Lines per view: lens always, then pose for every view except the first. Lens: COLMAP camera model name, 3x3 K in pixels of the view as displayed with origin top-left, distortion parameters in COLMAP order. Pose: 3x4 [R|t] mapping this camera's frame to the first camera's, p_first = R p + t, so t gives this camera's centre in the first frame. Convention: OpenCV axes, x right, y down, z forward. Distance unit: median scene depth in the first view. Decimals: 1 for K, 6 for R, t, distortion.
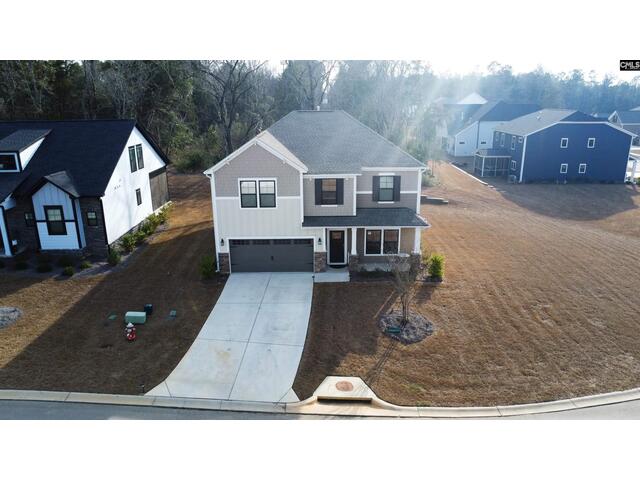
lens RADIAL K [[459.8, 0, 320.0], [0, 459.8, 240.0], [0, 0, 1]] dist [-0.026941, -0.003487]
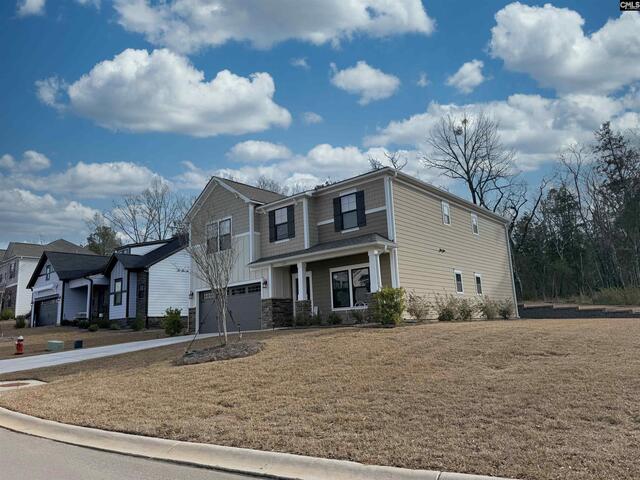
lens RADIAL K [[457.6, 0, 320.0], [0, 457.6, 240.0], [0, 0, 1]] dist [0.003170, -0.000517]
pose [[0.754950, -0.158604, -0.636313, 0.581862], [-0.153776, 0.900442, -0.406886, 0.239225], [0.637497, 0.405029, 0.655400, 0.526806]]
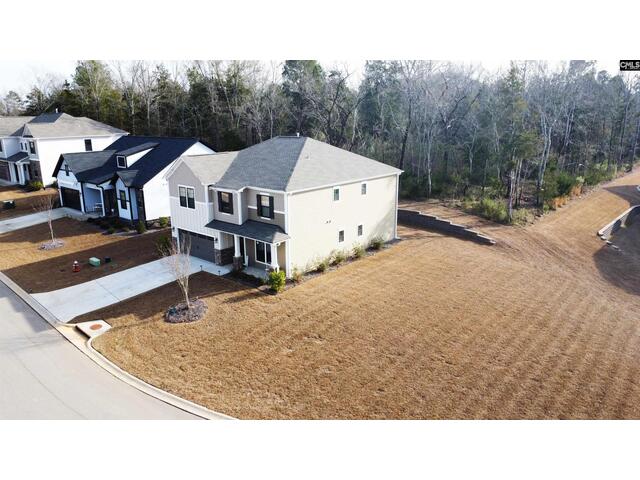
lens RADIAL K [[459.8, 0, 320.0], [0, 459.8, 240.0], [0, 0, 1]] dist [-0.026941, -0.003487]
pose [[0.753199, 0.173828, -0.634409, 1.024652], [-0.191836, 0.980574, 0.040920, -0.105778], [0.629198, 0.090881, 0.771914, 0.208175]]
